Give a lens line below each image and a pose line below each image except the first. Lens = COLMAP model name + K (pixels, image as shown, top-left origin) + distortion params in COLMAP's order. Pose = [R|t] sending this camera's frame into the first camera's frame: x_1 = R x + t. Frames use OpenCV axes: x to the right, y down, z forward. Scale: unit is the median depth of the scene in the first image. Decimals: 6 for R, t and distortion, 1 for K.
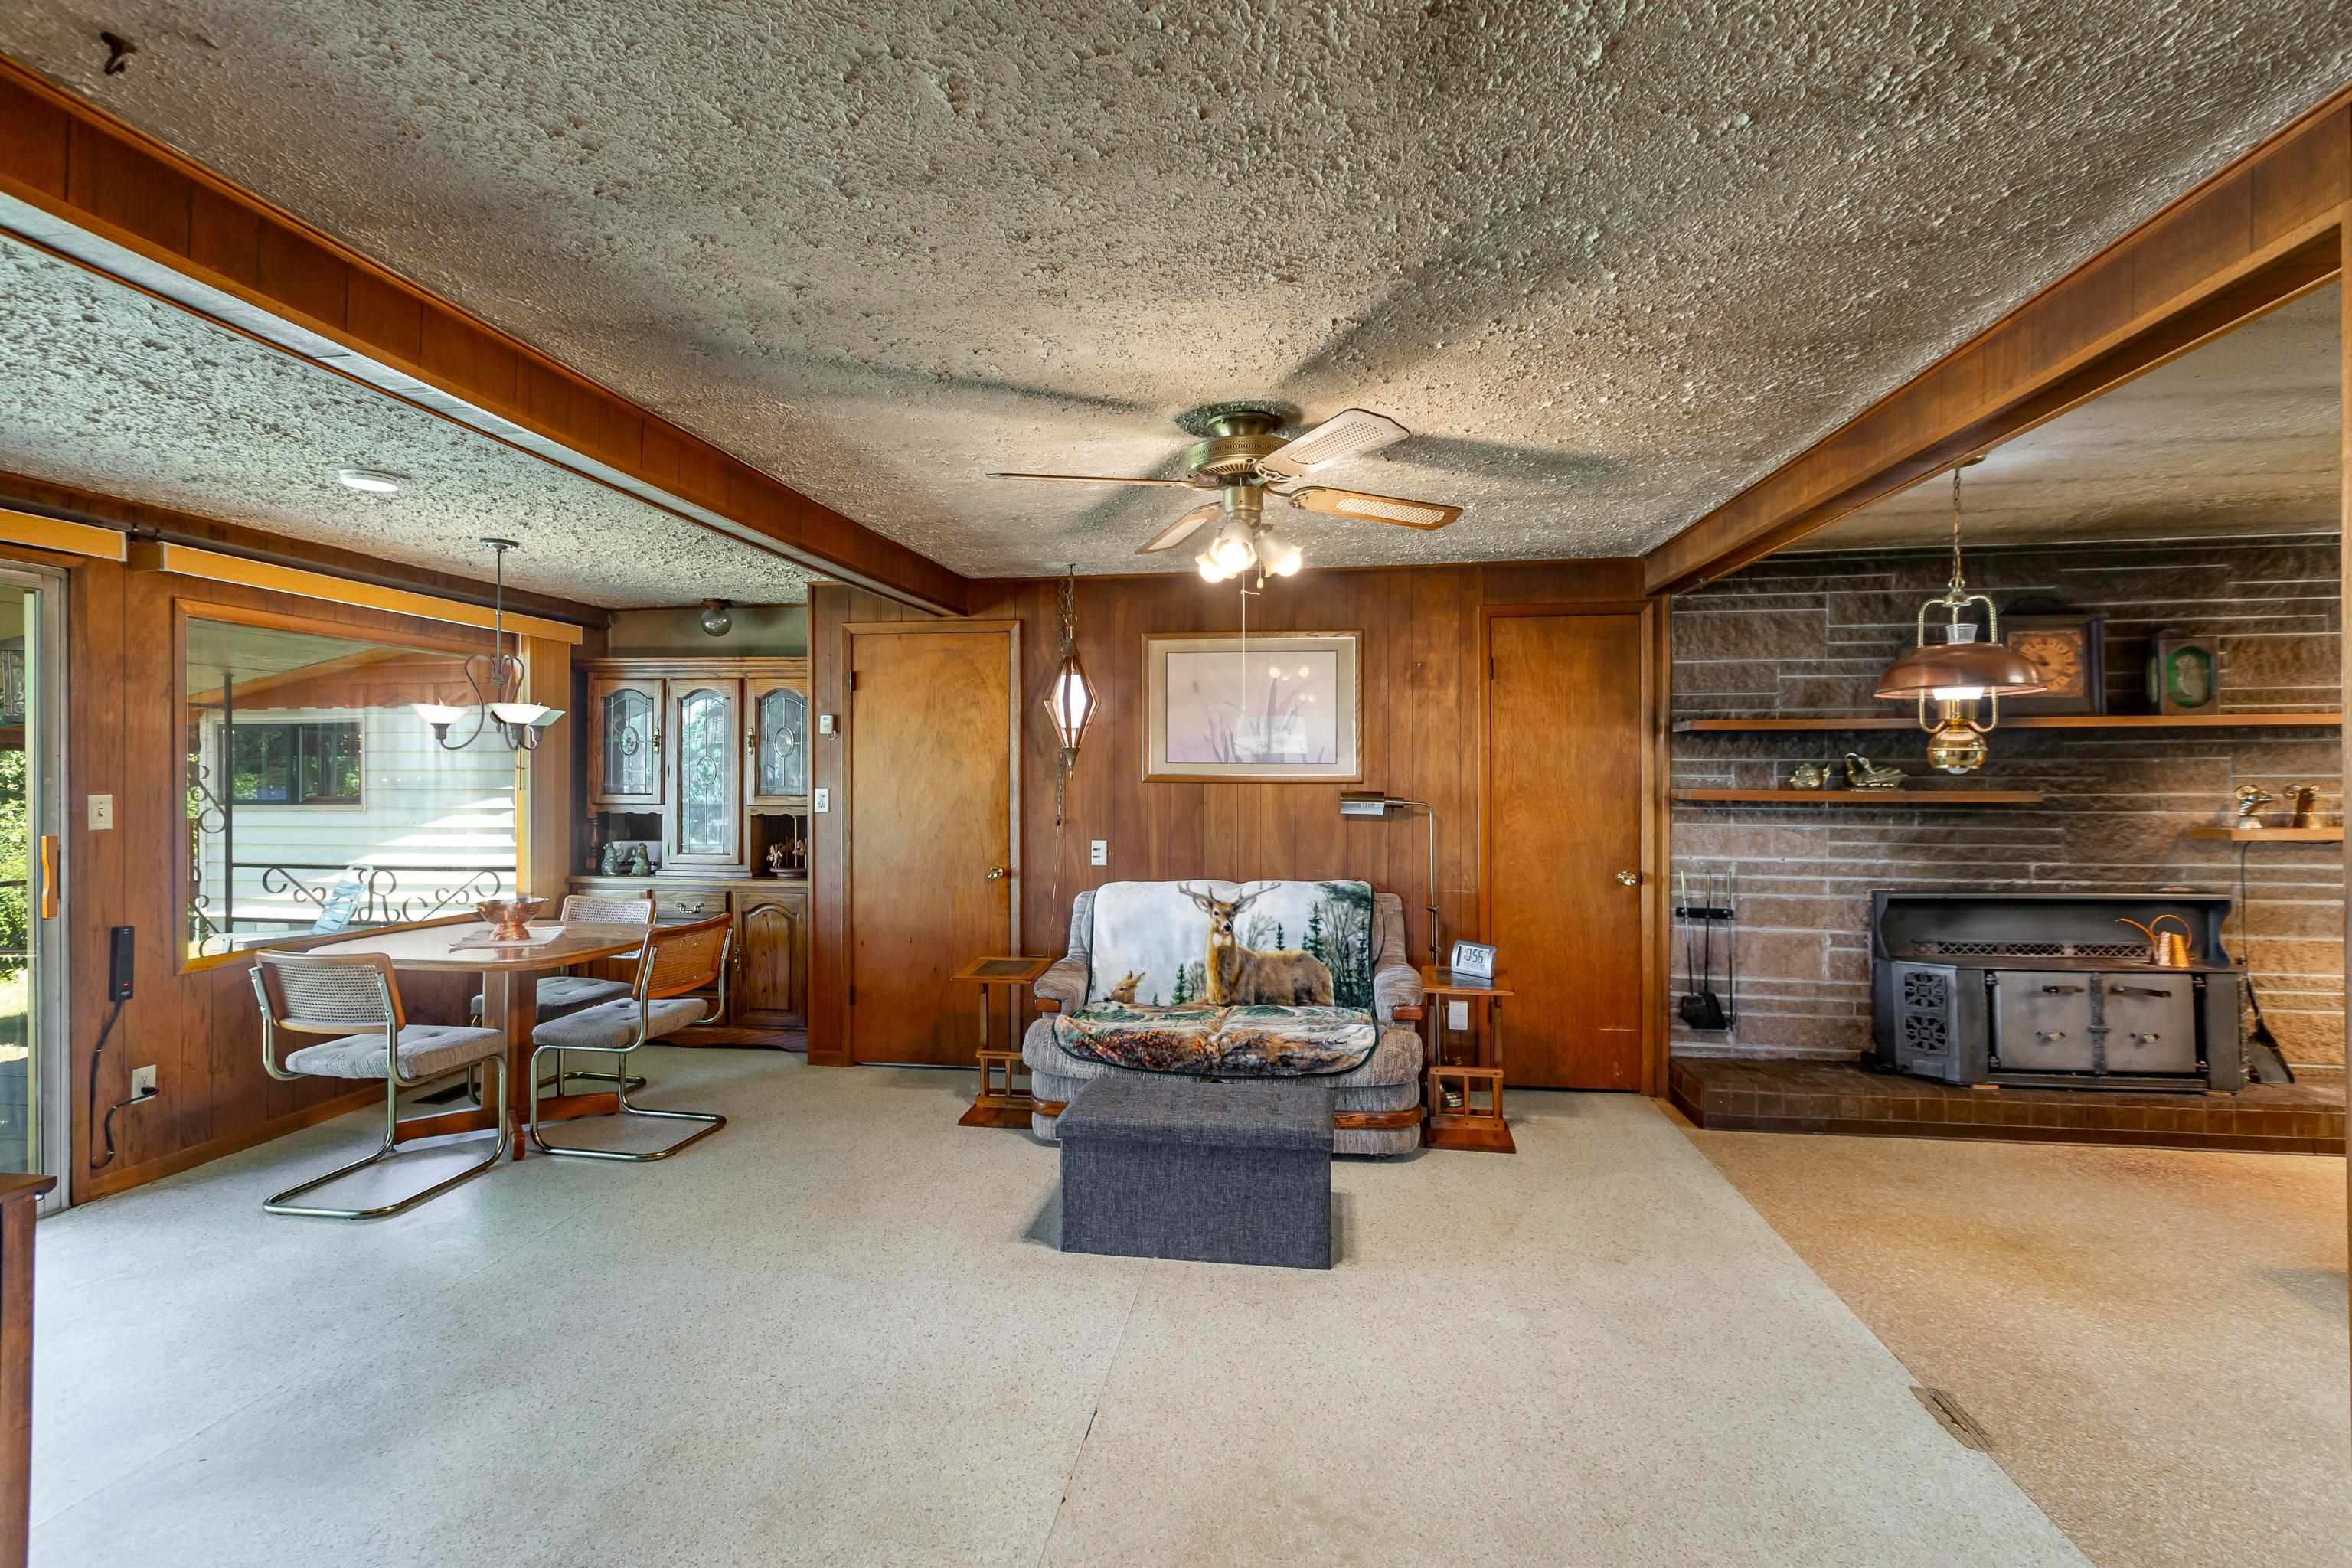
lens RADIAL K [[1029.8, 0, 1178.4], [0, 1029.8, 770.7], [0, 0, 1]] dist [-0.000260, -0.000237]
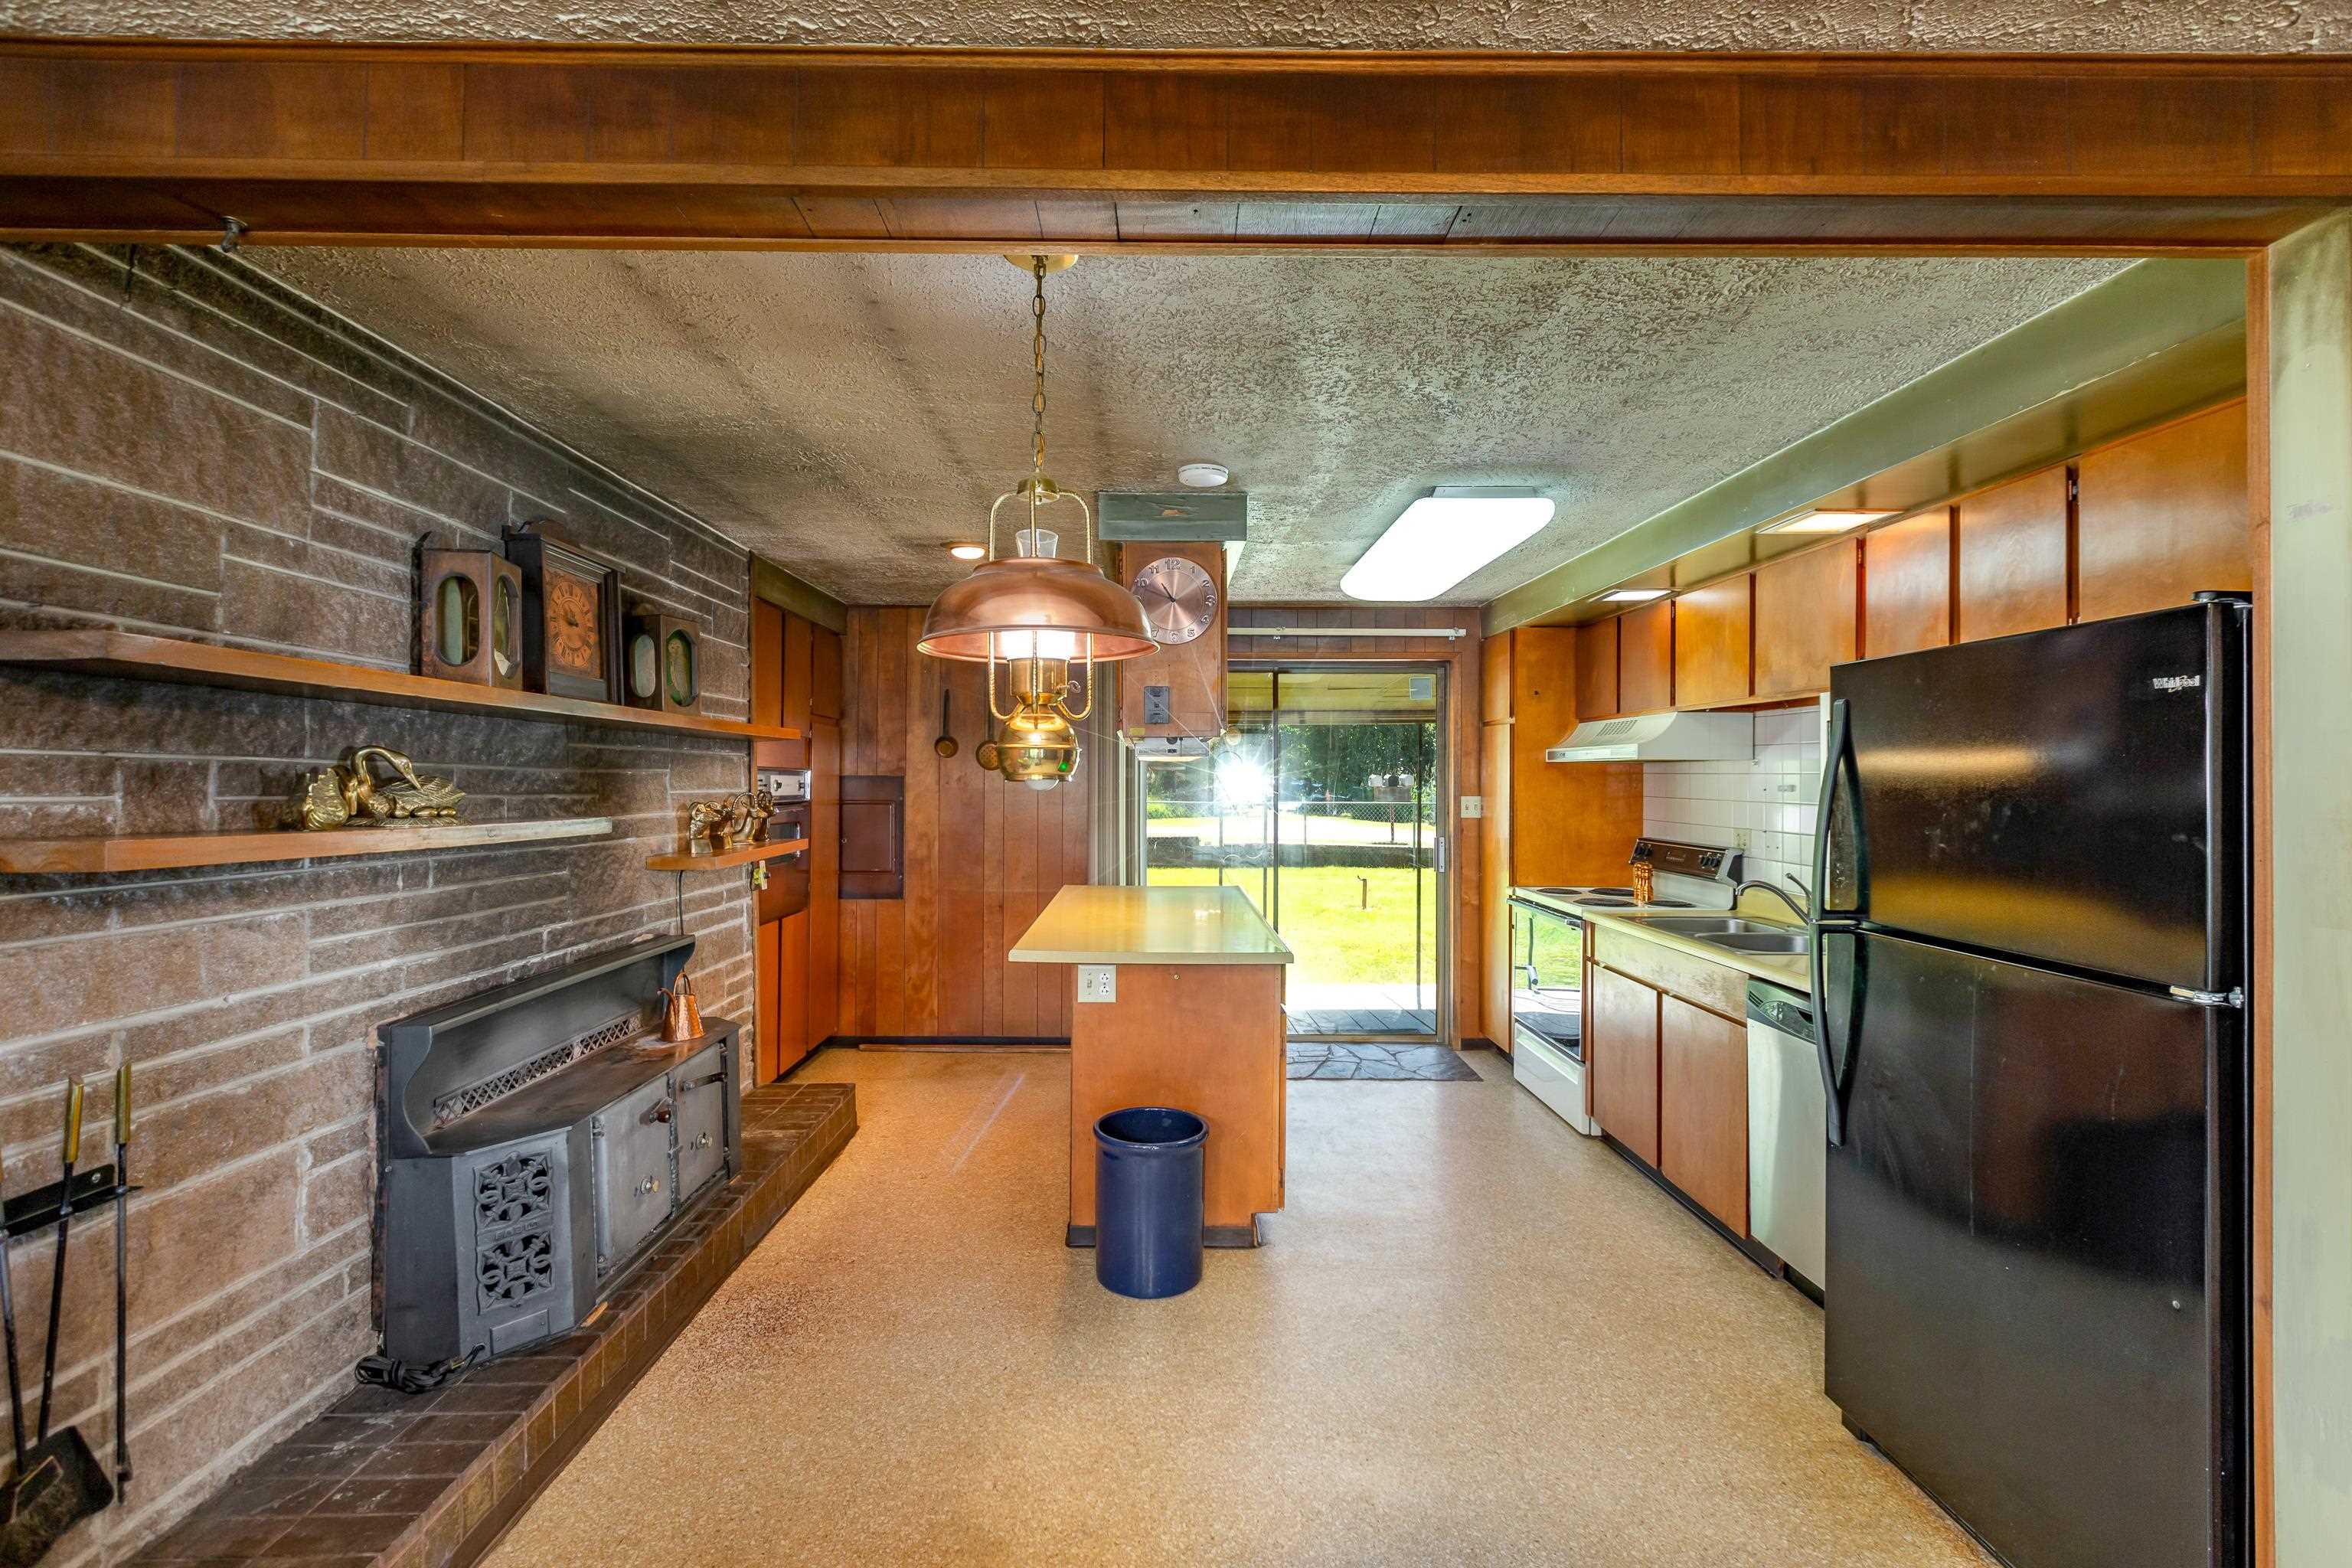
lens RADIAL K [[1057.1, 0, 1166.4], [0, 1057.1, 771.4], [0, 0, 1]] dist [-0.001423, -0.001904]
pose [[-0.152390, 0.014933, 0.988208, 0.113541], [-0.000670, 0.999884, -0.015213, 0.001169], [-0.988320, -0.002981, -0.152362, 0.714888]]
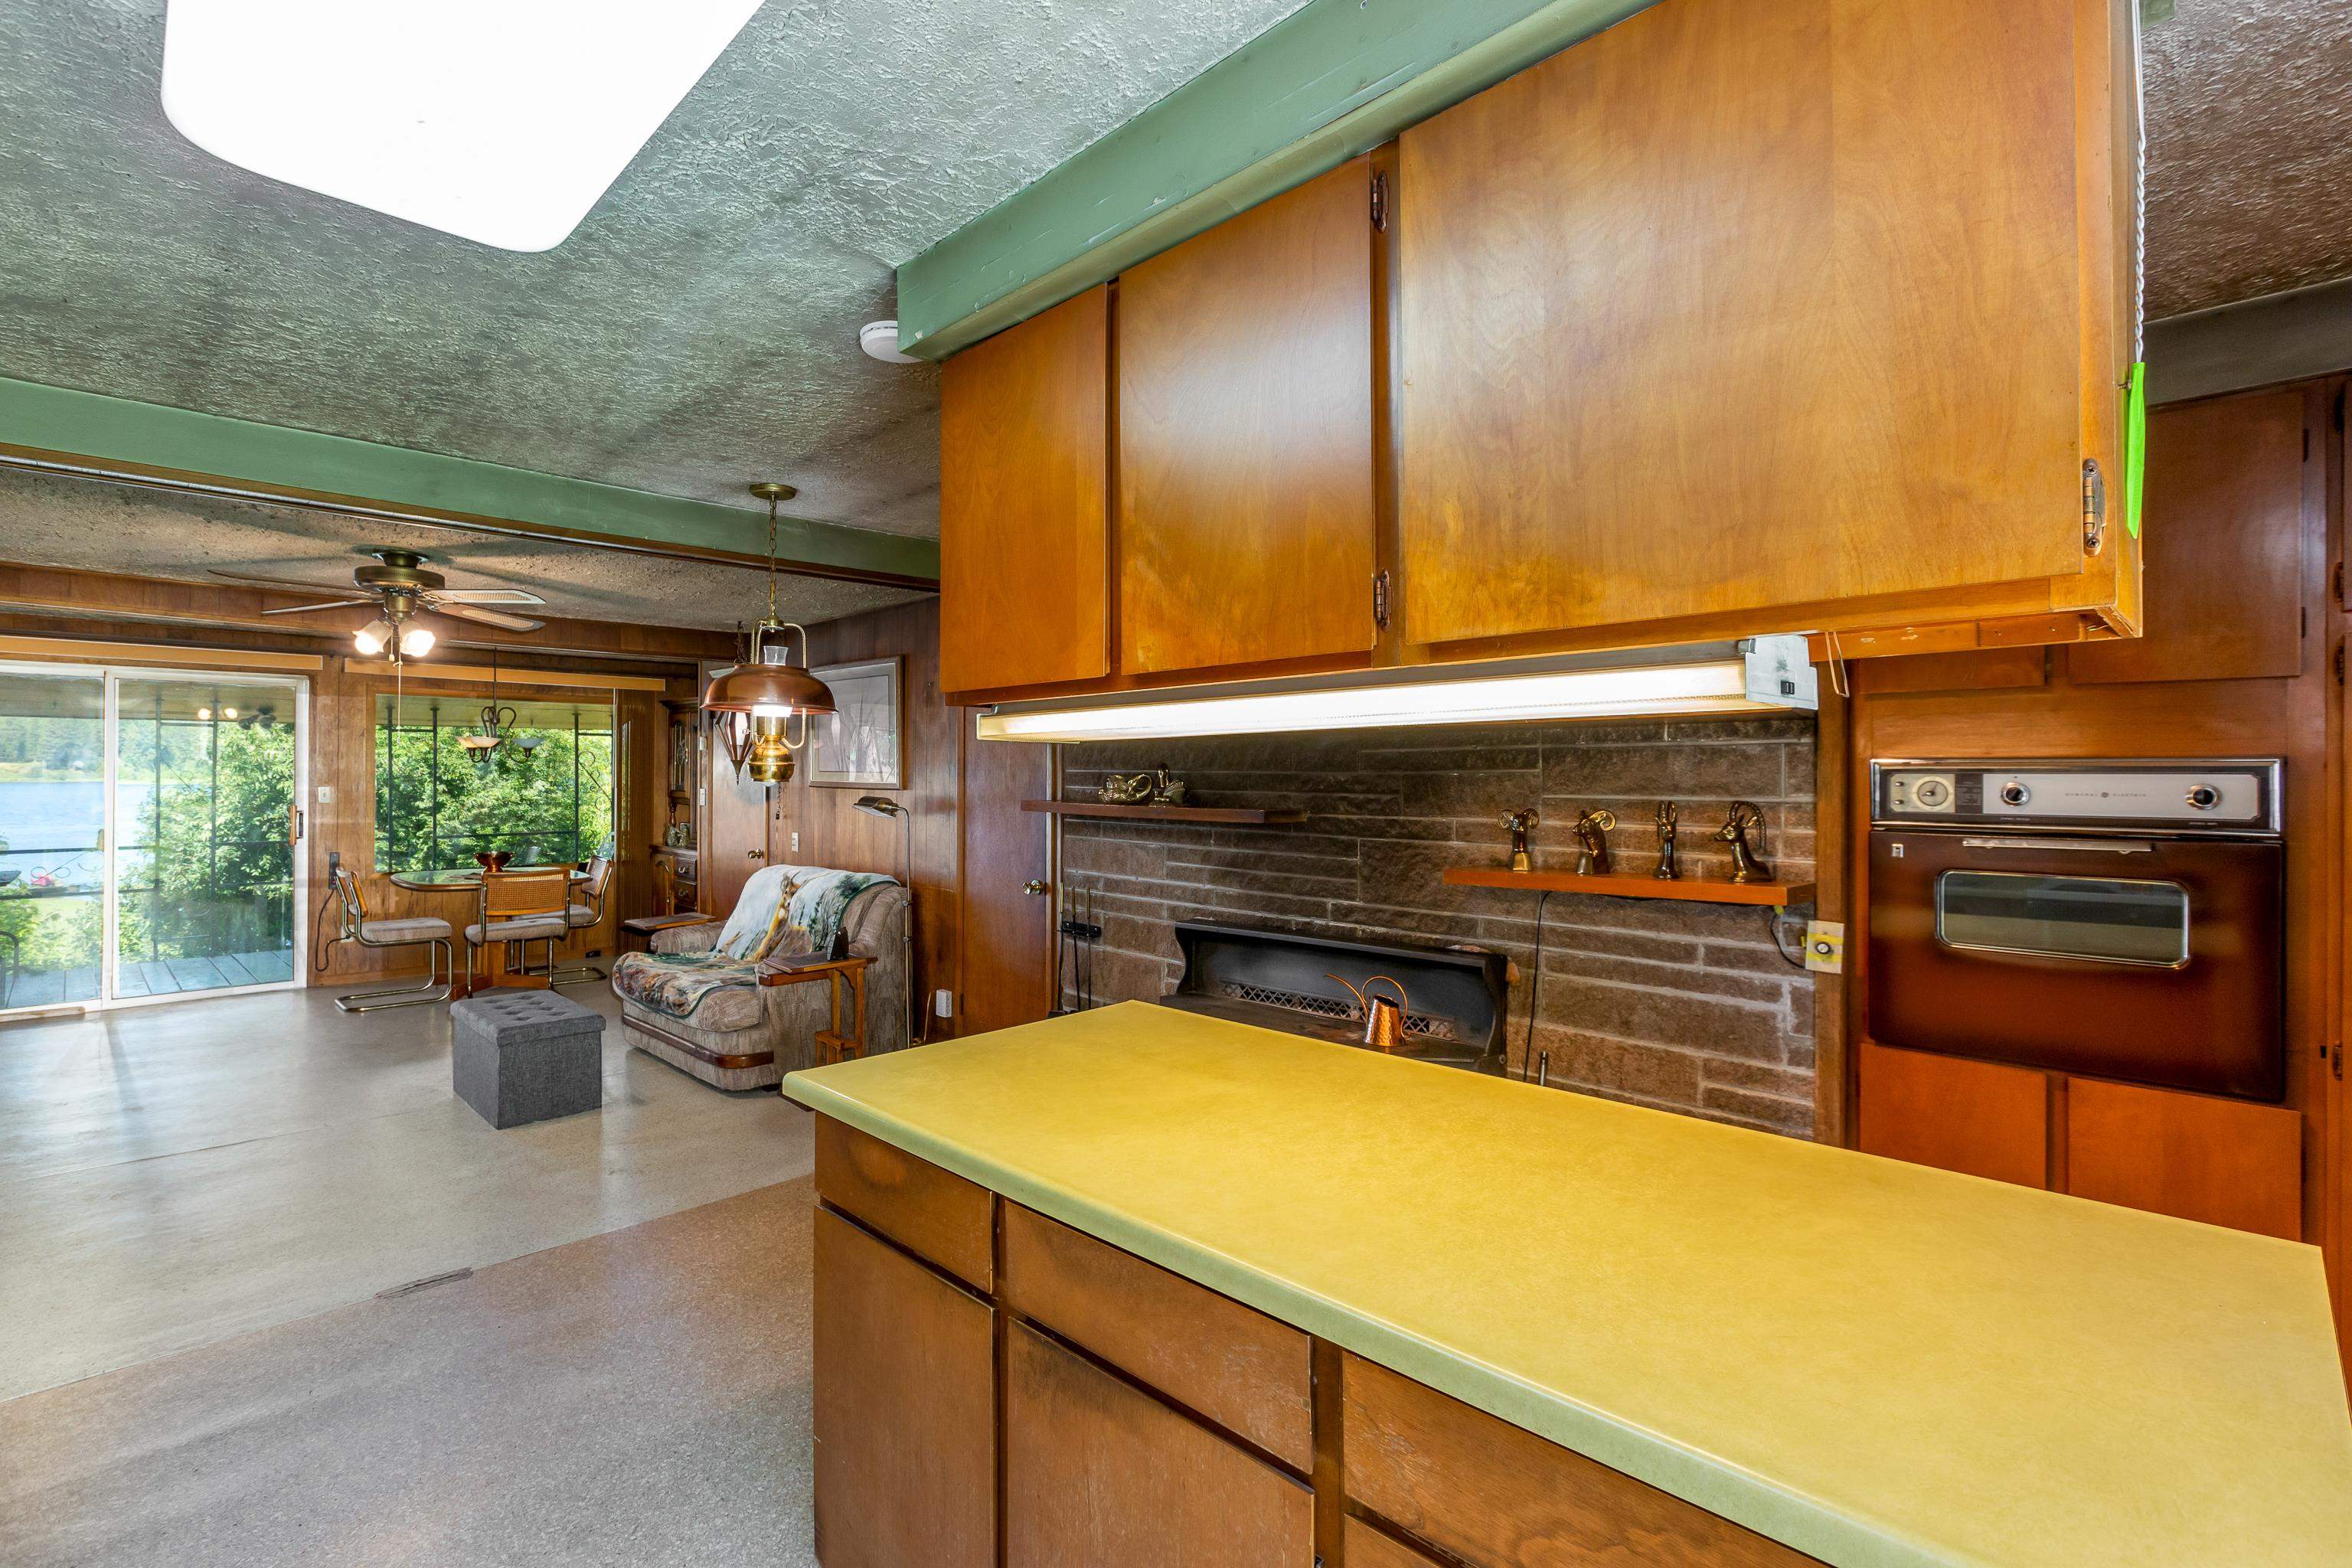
lens RADIAL K [[1057.1, 0, 1171.3], [0, 1057.1, 766.7], [0, 0, 1]] dist [-0.001423, -0.001904]
pose [[0.805208, 0.000559, -0.592993, 1.220014], [-0.004783, 0.999973, -0.005552, -0.009640], [0.592974, 0.007307, 0.805189, 0.256643]]
